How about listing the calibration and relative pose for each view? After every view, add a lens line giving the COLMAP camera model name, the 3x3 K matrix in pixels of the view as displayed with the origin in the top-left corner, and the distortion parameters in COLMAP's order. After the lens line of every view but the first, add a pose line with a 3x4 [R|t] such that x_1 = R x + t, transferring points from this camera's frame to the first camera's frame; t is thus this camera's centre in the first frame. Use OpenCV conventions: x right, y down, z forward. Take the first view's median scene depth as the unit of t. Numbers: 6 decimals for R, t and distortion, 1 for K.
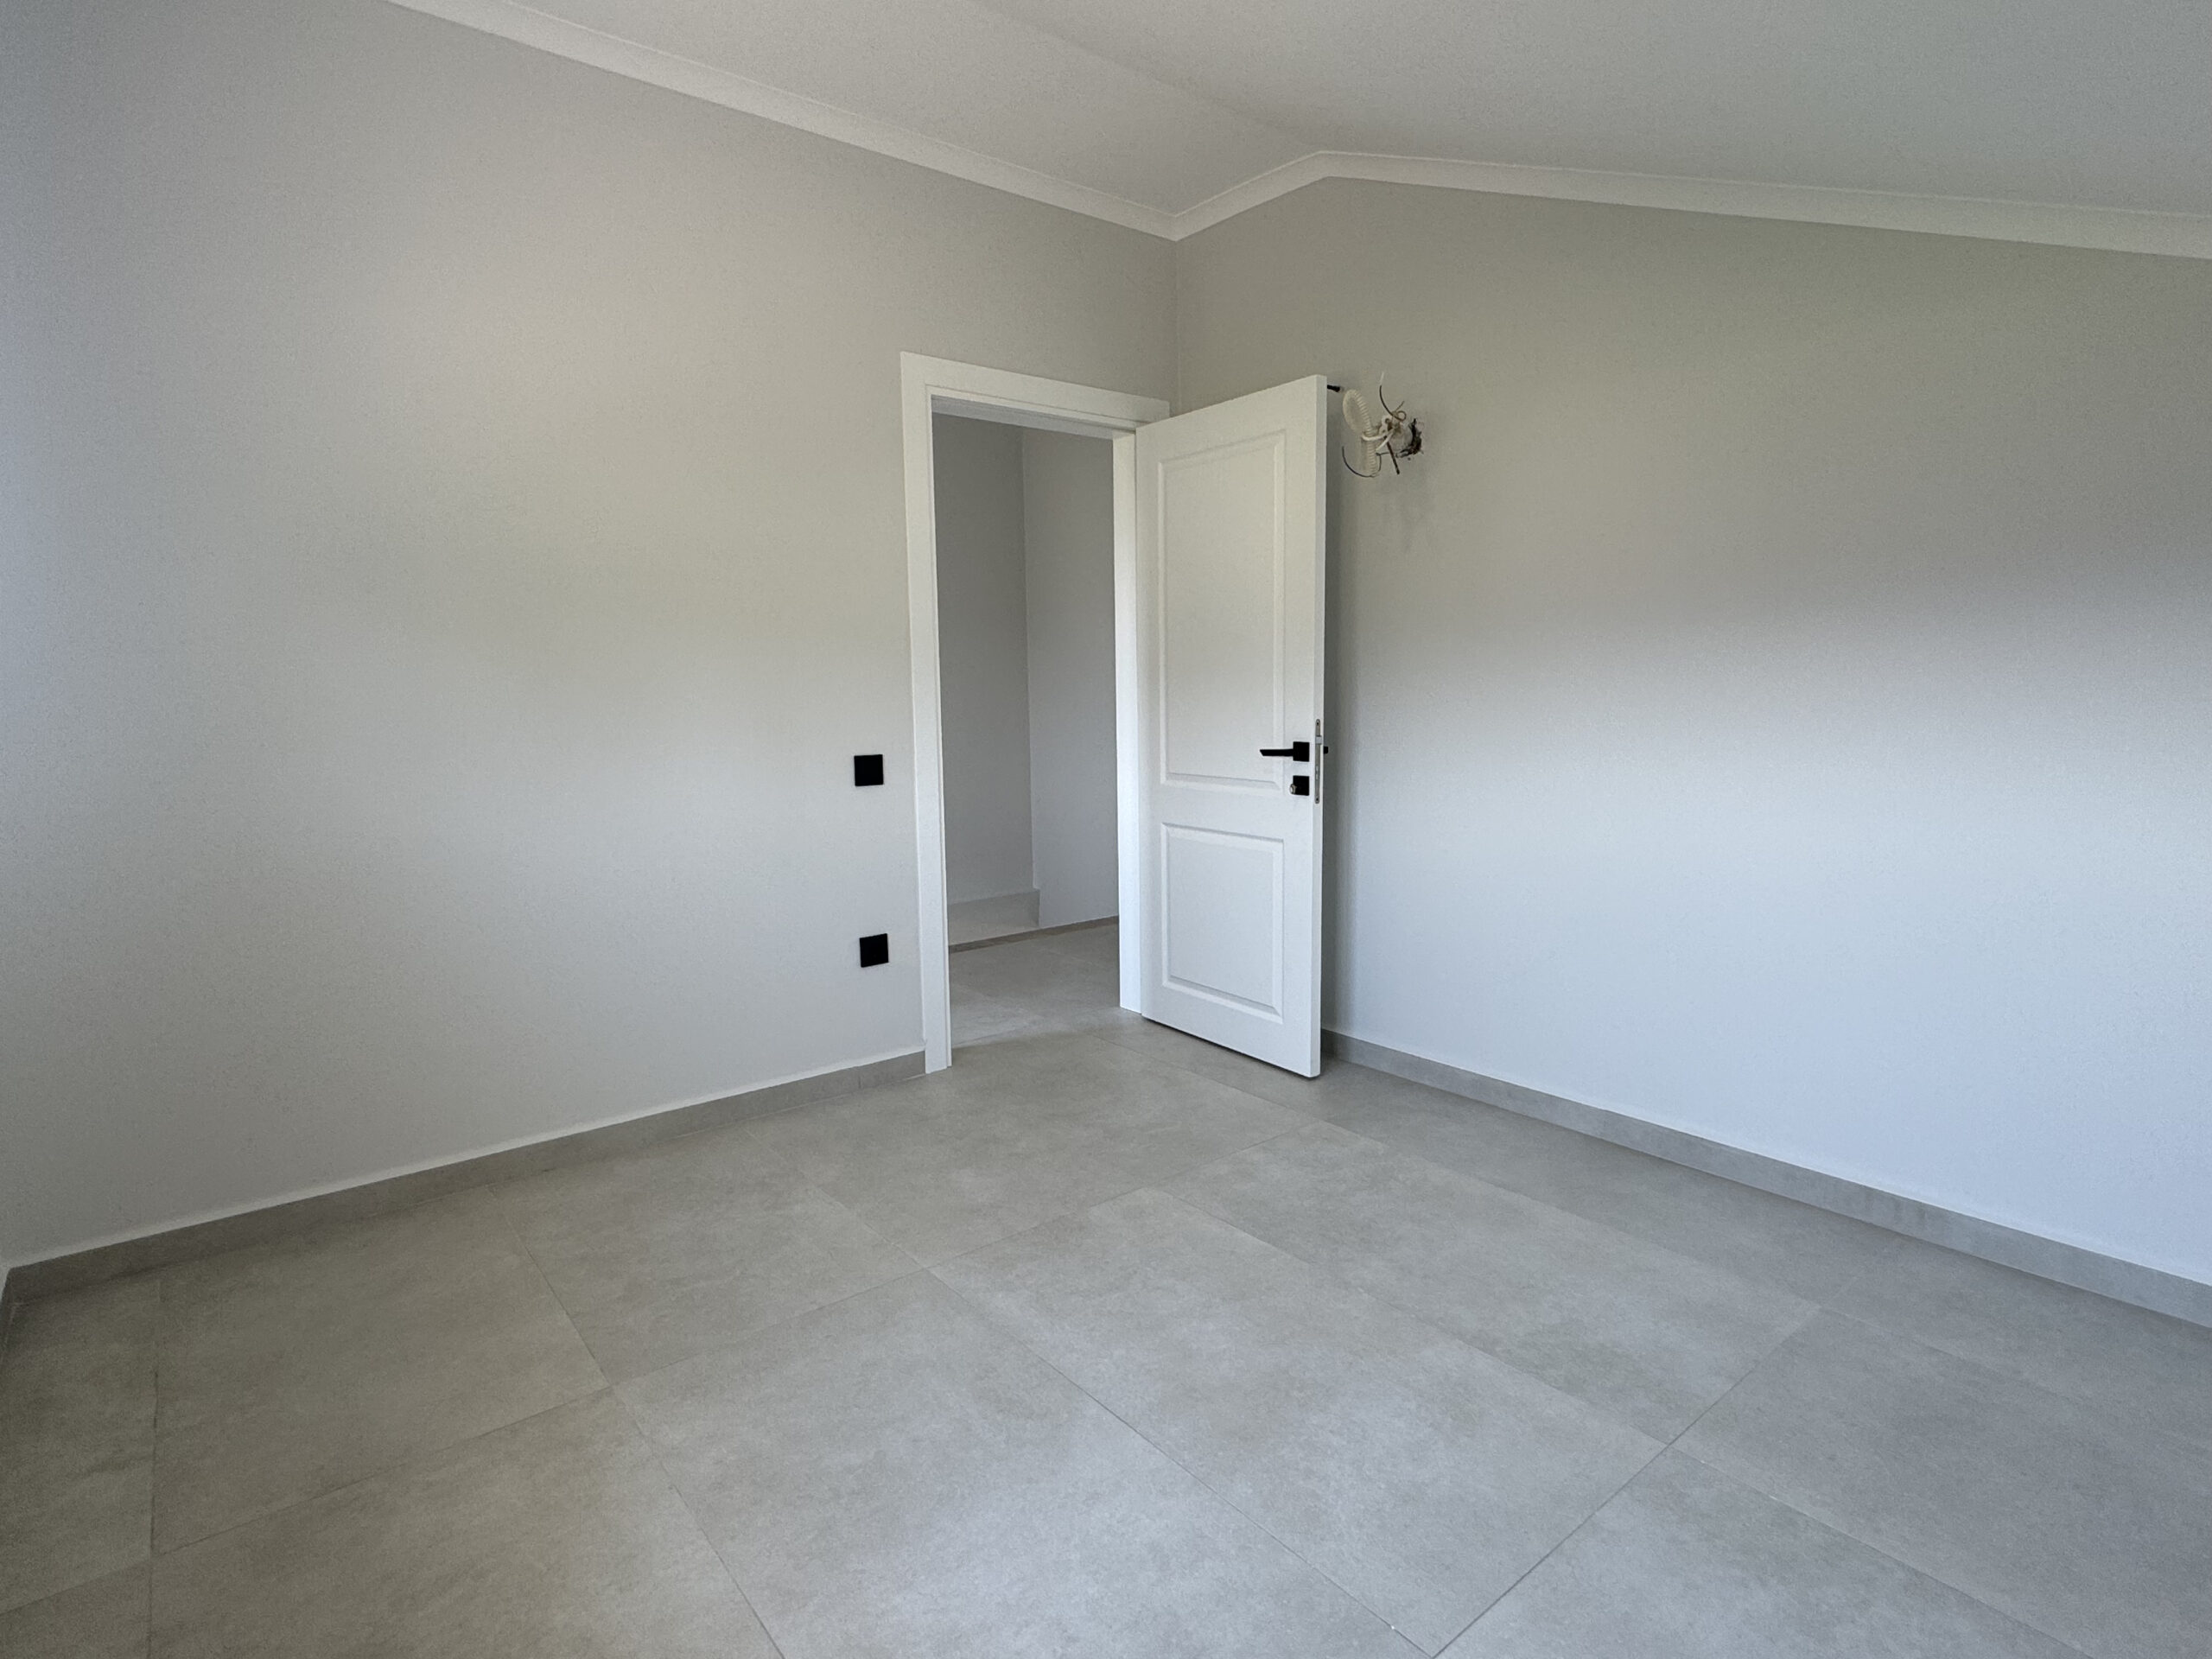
lens RADIAL K [[1144.3, 0, 1107.8], [0, 1144.3, 835.4], [0, 0, 1]] dist [-0.001069, -0.000881]
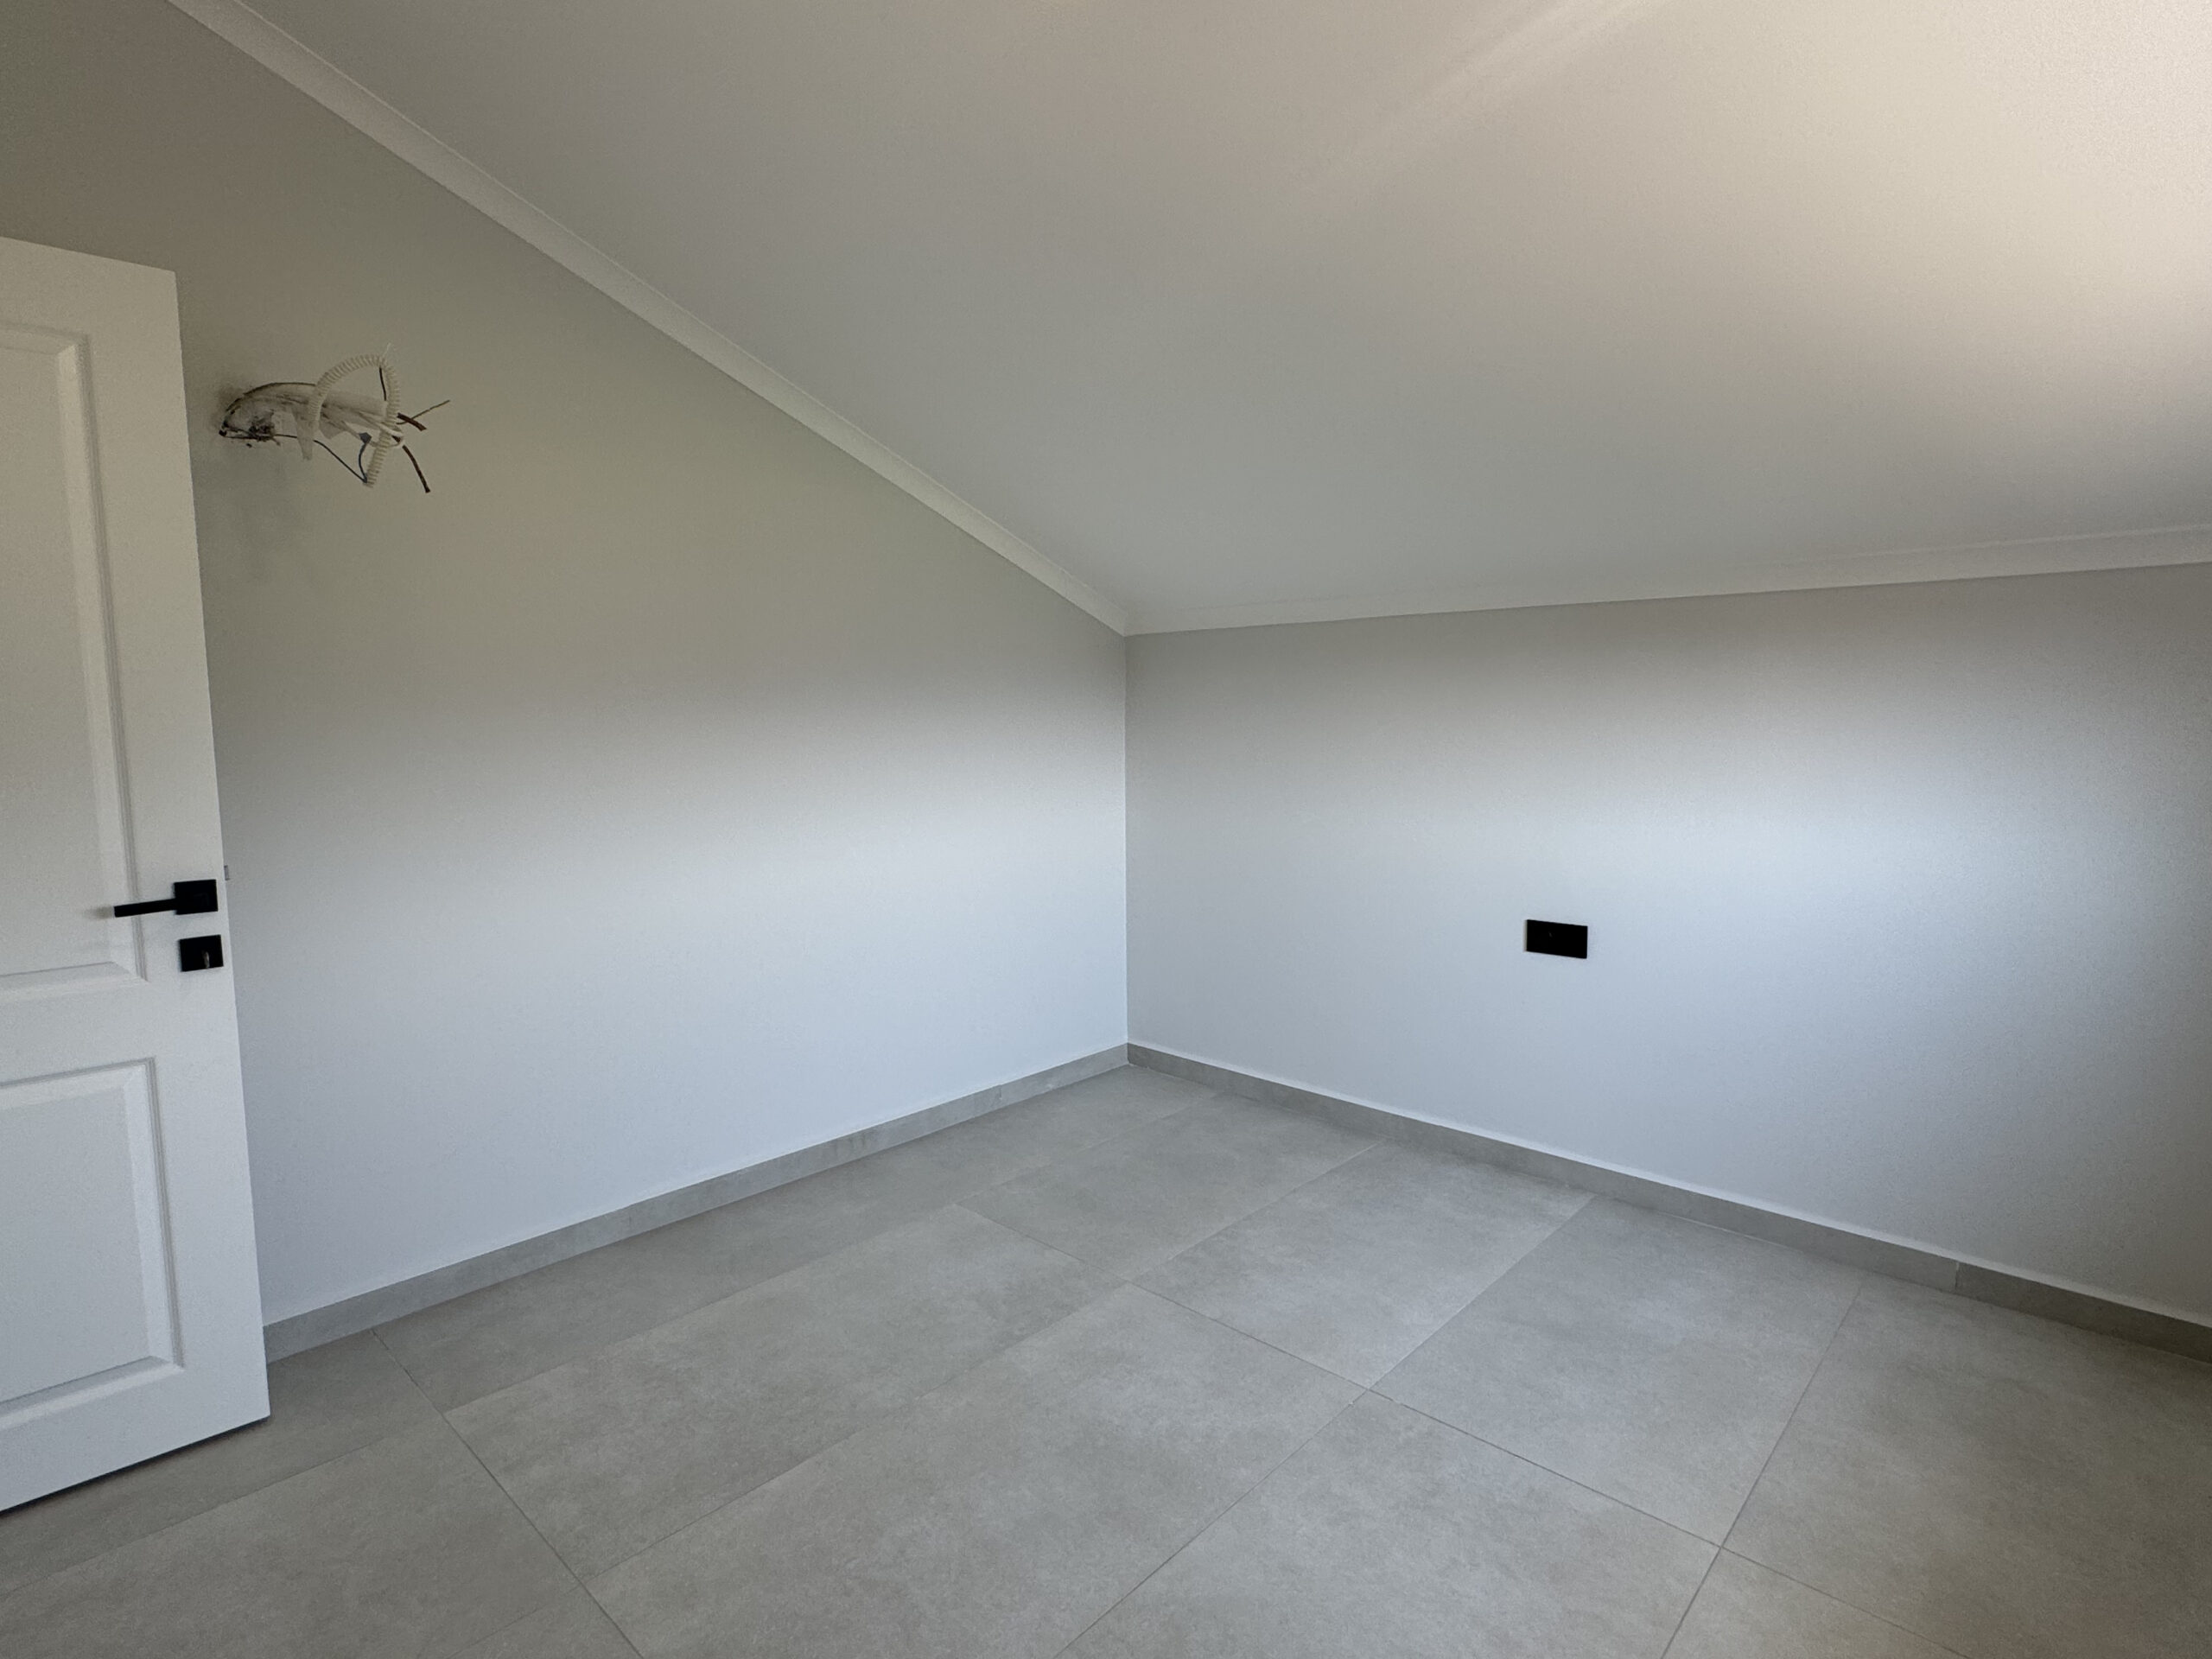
lens RADIAL K [[1148.6, 0, 1103.9], [0, 1148.6, 825.9], [0, 0, 1]] dist [-0.005131, 0.001086]
pose [[-0.142030, -0.087175, 0.986016, -0.664836], [0.141698, 0.984065, 0.107413, -0.147420], [-0.979668, 0.154972, -0.127414, 0.839316]]
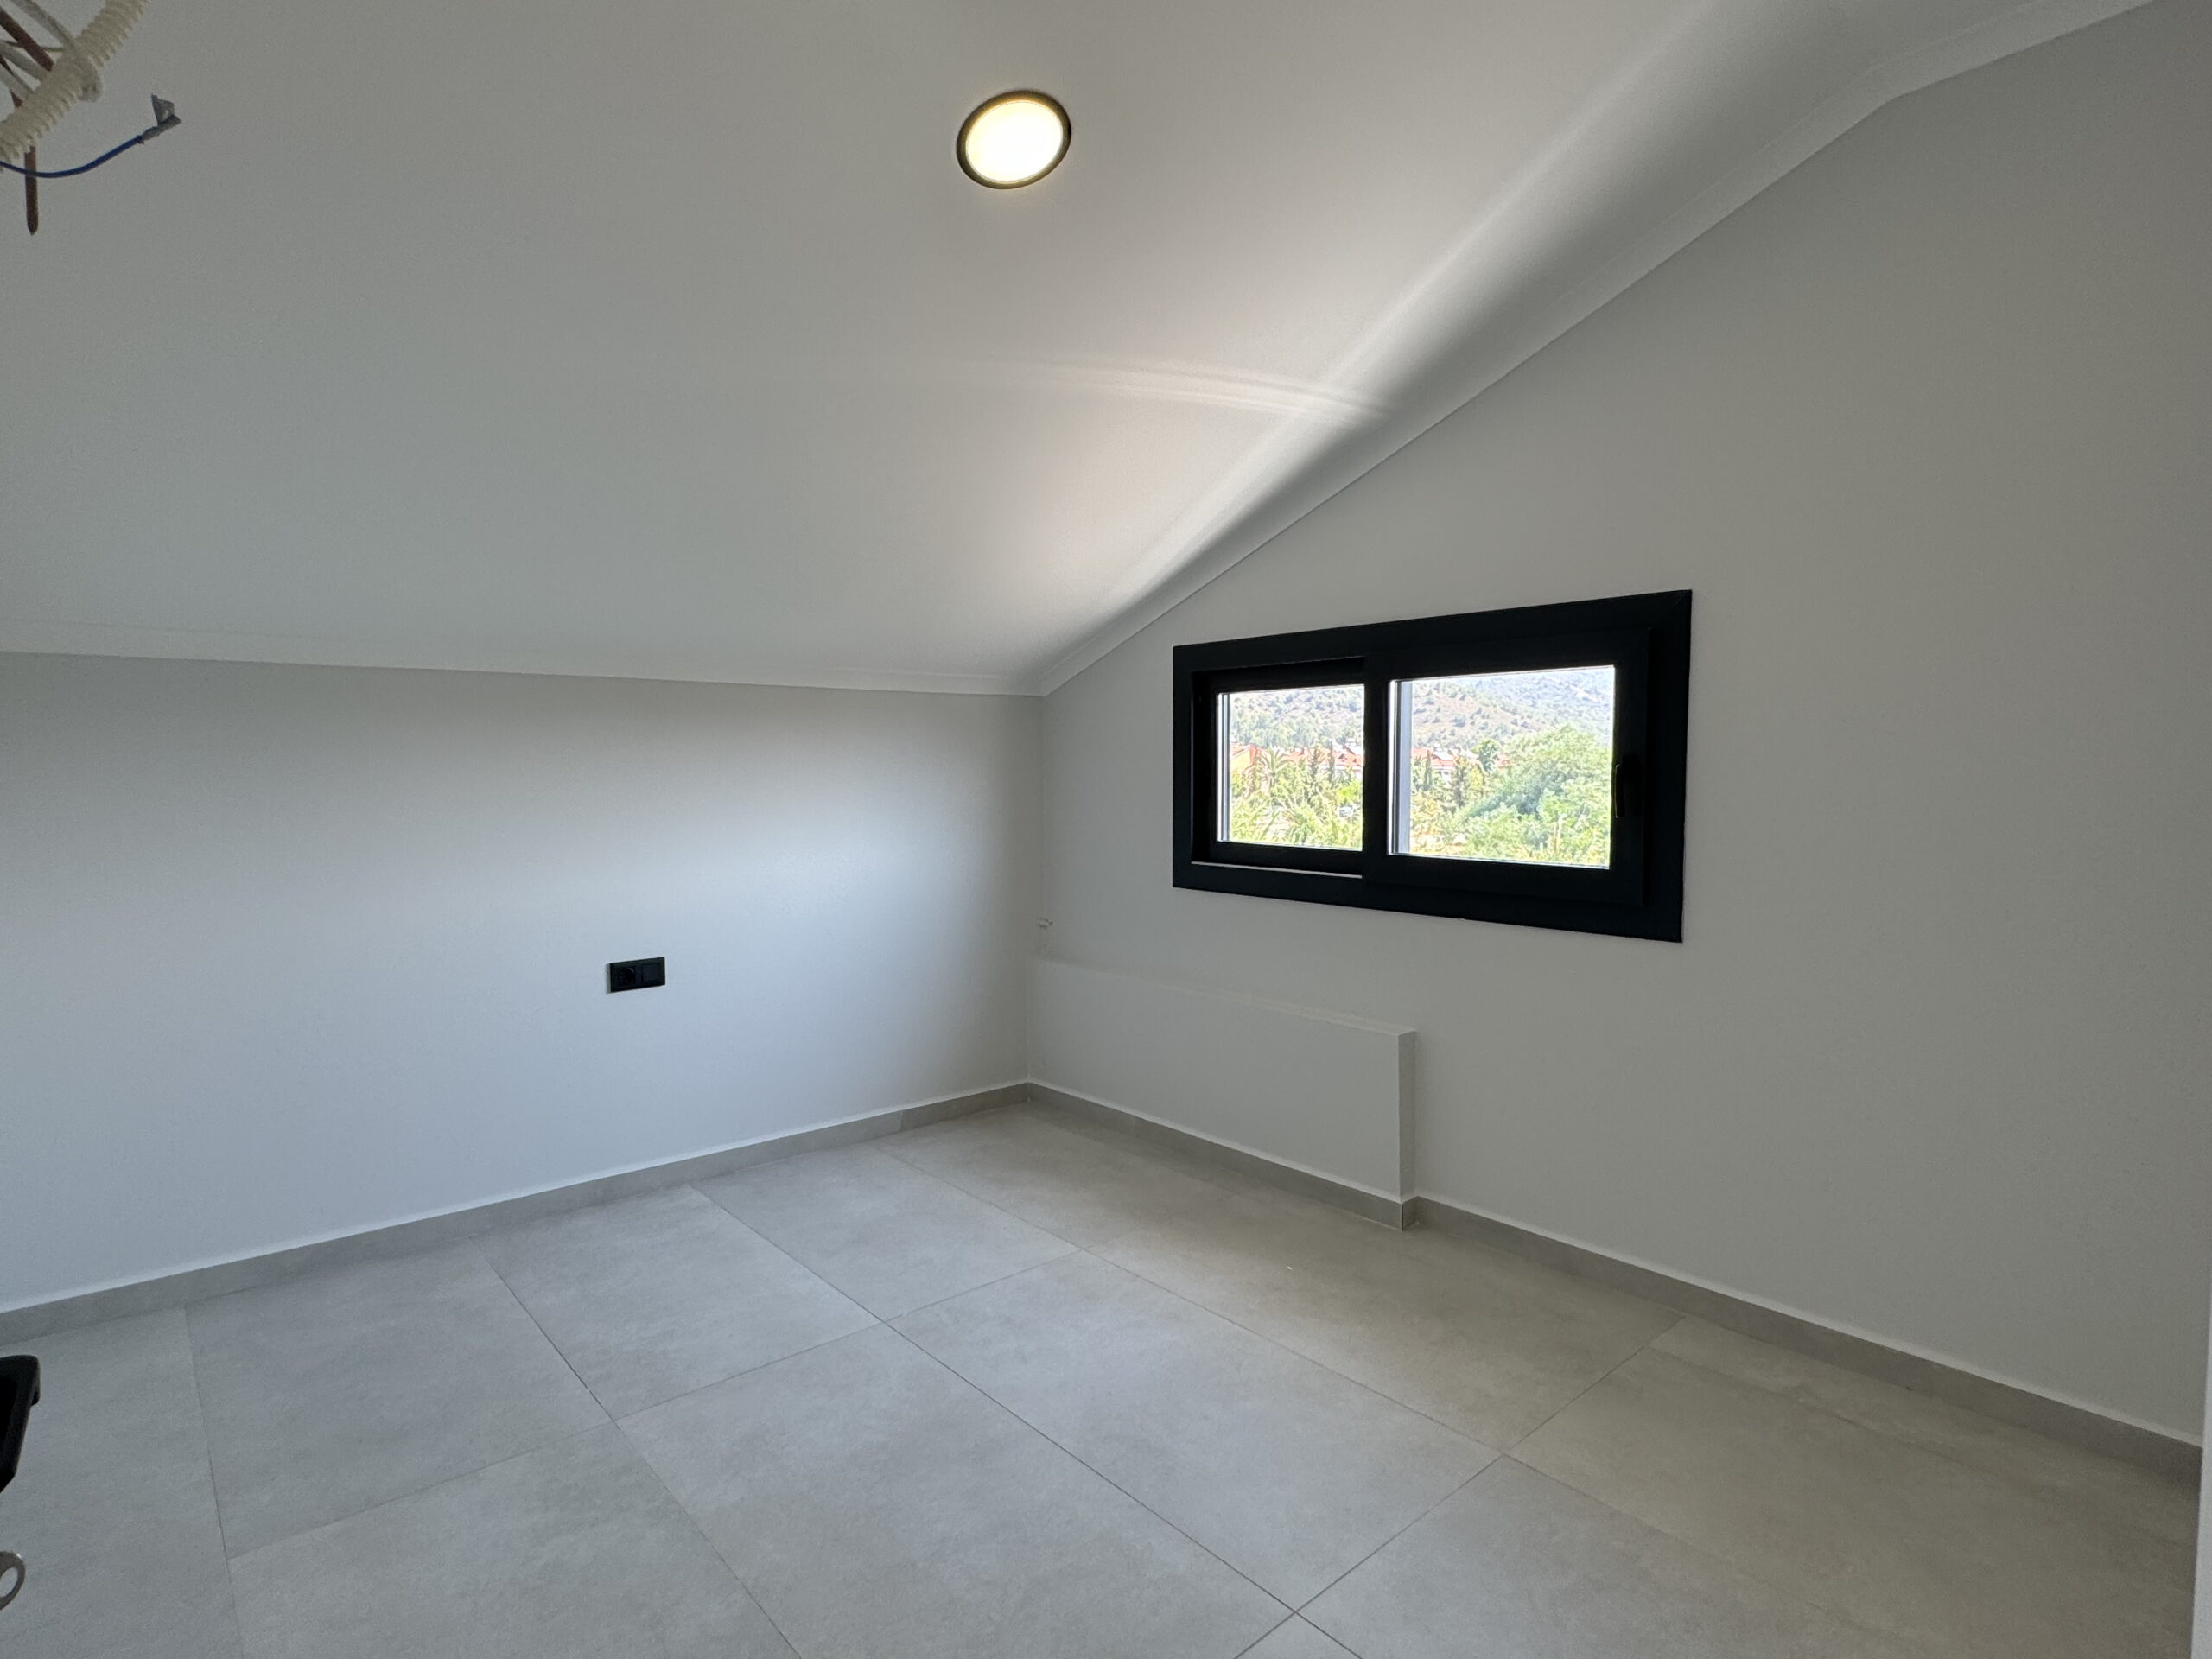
lens RADIAL K [[1148.6, 0, 1103.9], [0, 1148.6, 825.9], [0, 0, 1]] dist [-0.005131, 0.001086]
pose [[-0.999088, 0.016318, -0.039463, -0.012471], [0.008534, 0.981765, 0.189906, -0.265552], [0.041843, 0.189396, -0.981009, 1.603305]]
